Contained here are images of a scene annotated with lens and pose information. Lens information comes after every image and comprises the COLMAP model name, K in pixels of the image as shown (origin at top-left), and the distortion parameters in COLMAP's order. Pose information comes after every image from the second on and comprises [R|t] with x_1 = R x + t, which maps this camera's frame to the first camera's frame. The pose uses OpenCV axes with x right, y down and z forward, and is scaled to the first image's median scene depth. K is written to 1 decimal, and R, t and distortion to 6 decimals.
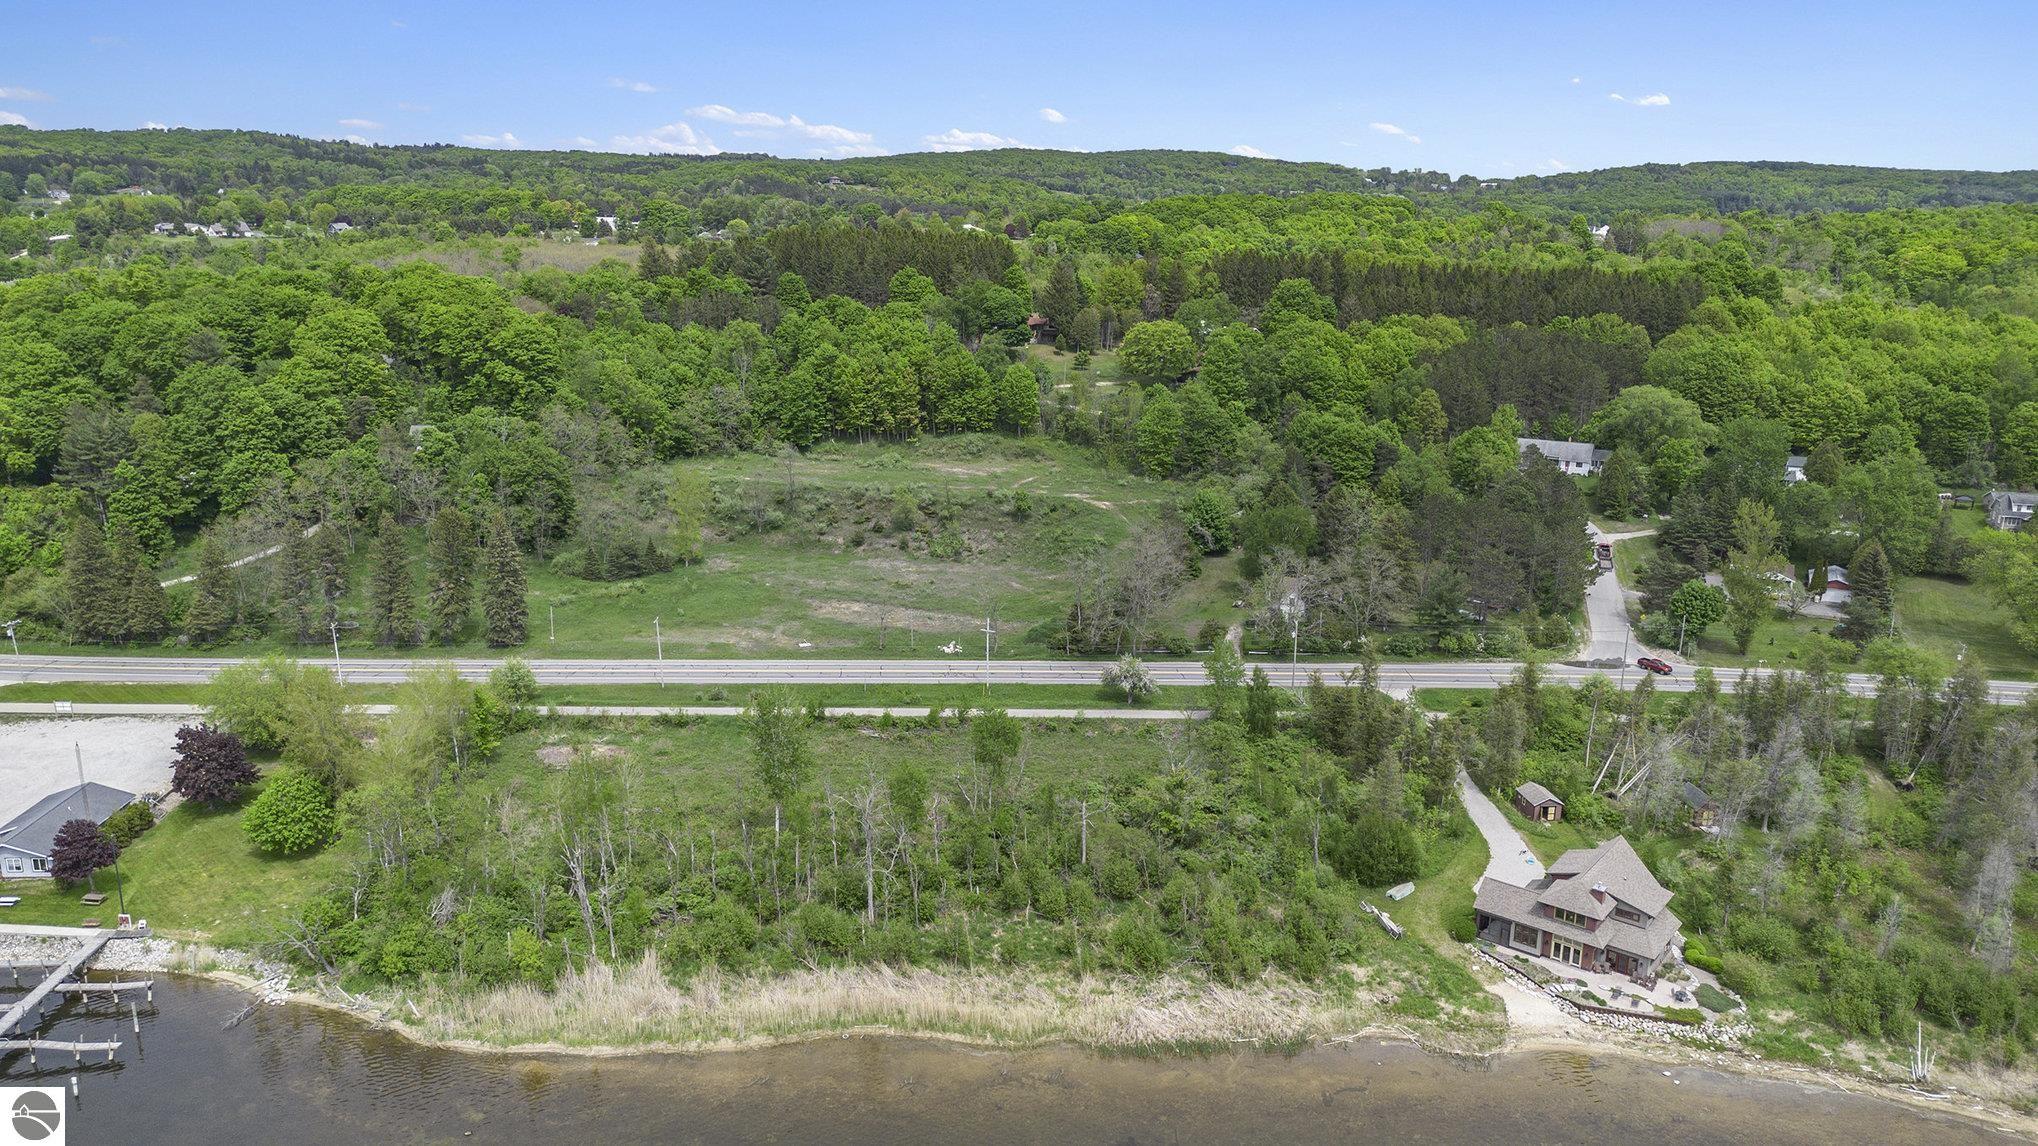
lens RADIAL K [[1415.3, 0, 1007.7], [0, 1415.3, 576.2], [0, 0, 1]] dist [0.095266, -0.107179]
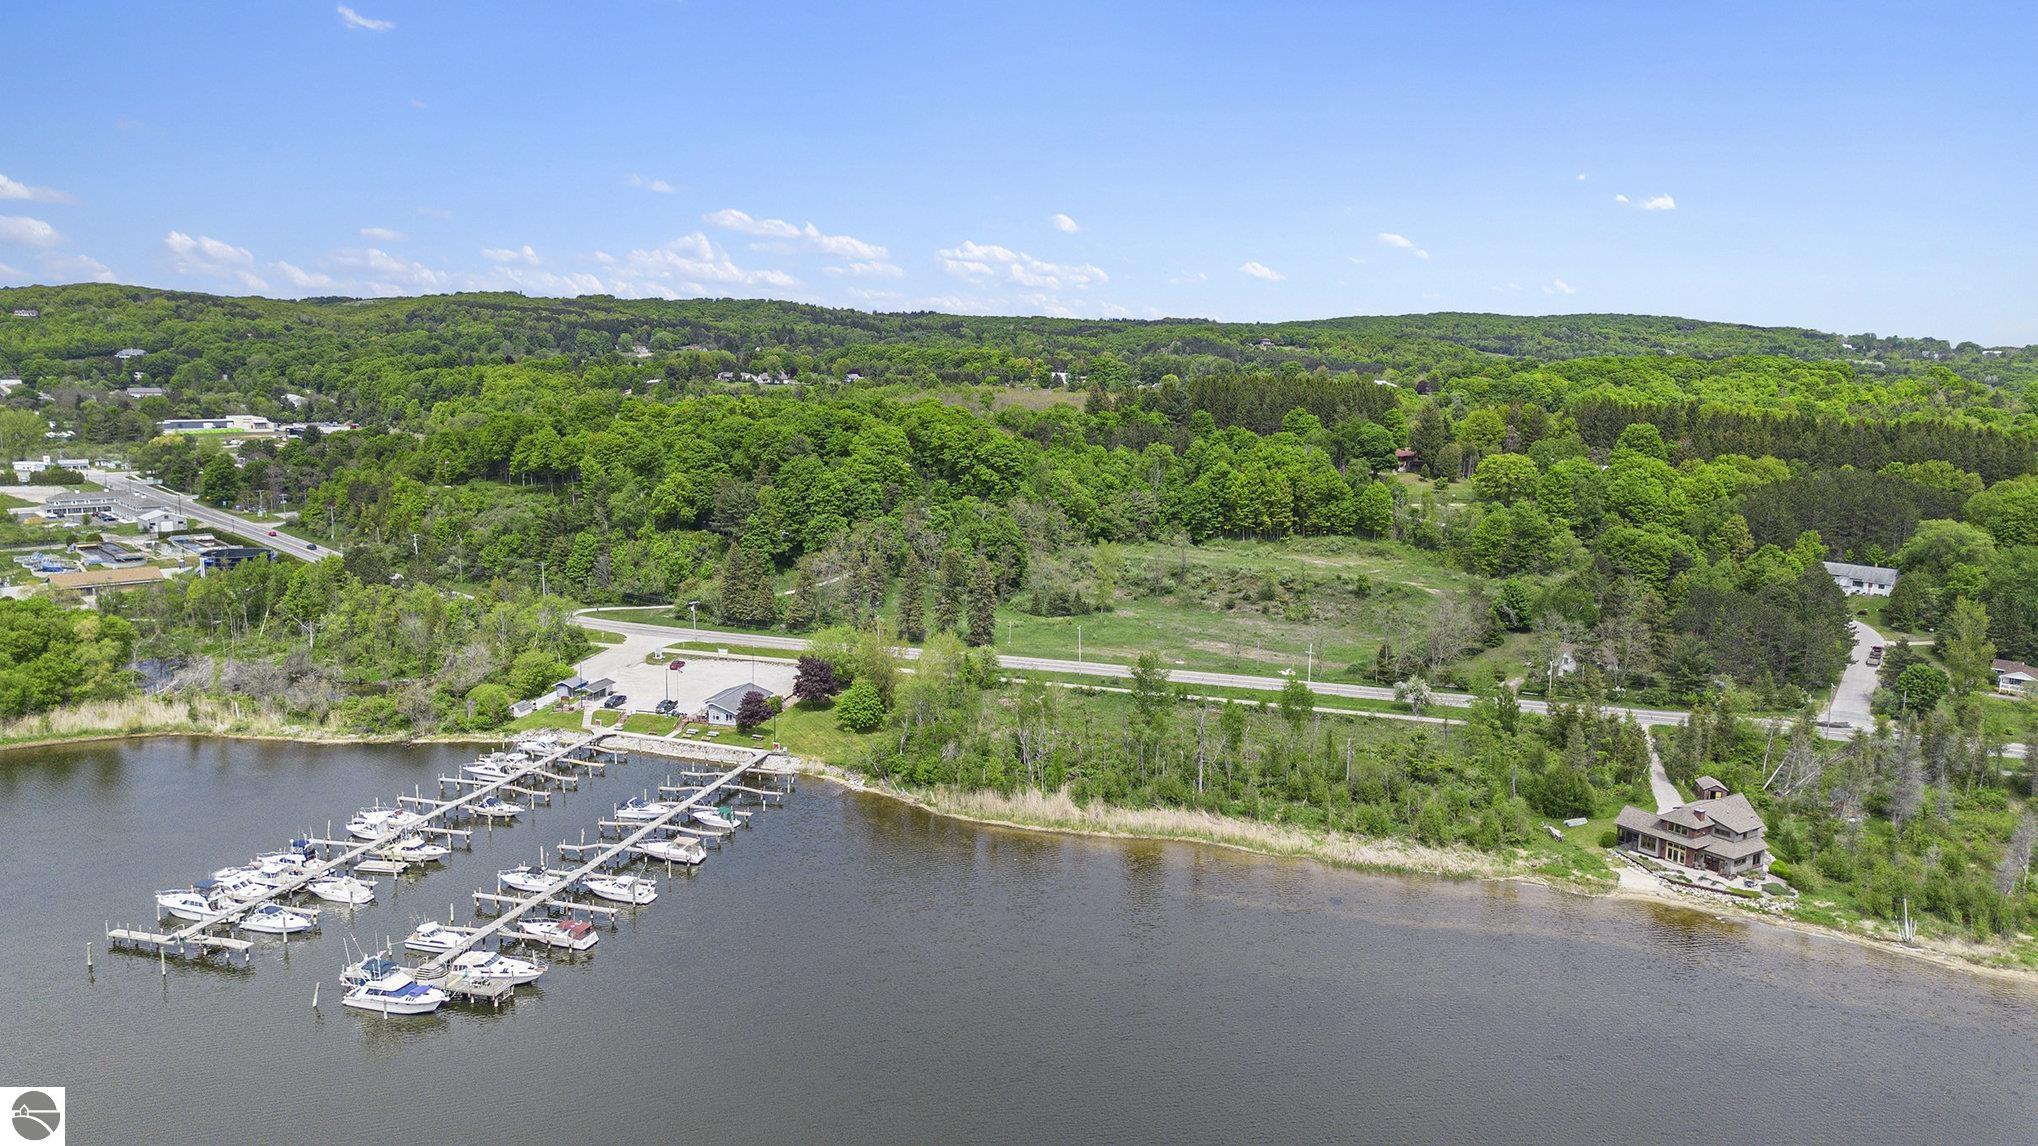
lens RADIAL K [[1415.3, 0, 1007.7], [0, 1415.3, 576.2], [0, 0, 1]] dist [0.095266, -0.107179]
pose [[0.955646, 0.058123, -0.288727, 0.071304], [-0.088925, 0.991524, -0.094727, 0.087532], [0.280774, 0.116200, 0.952714, -0.295987]]
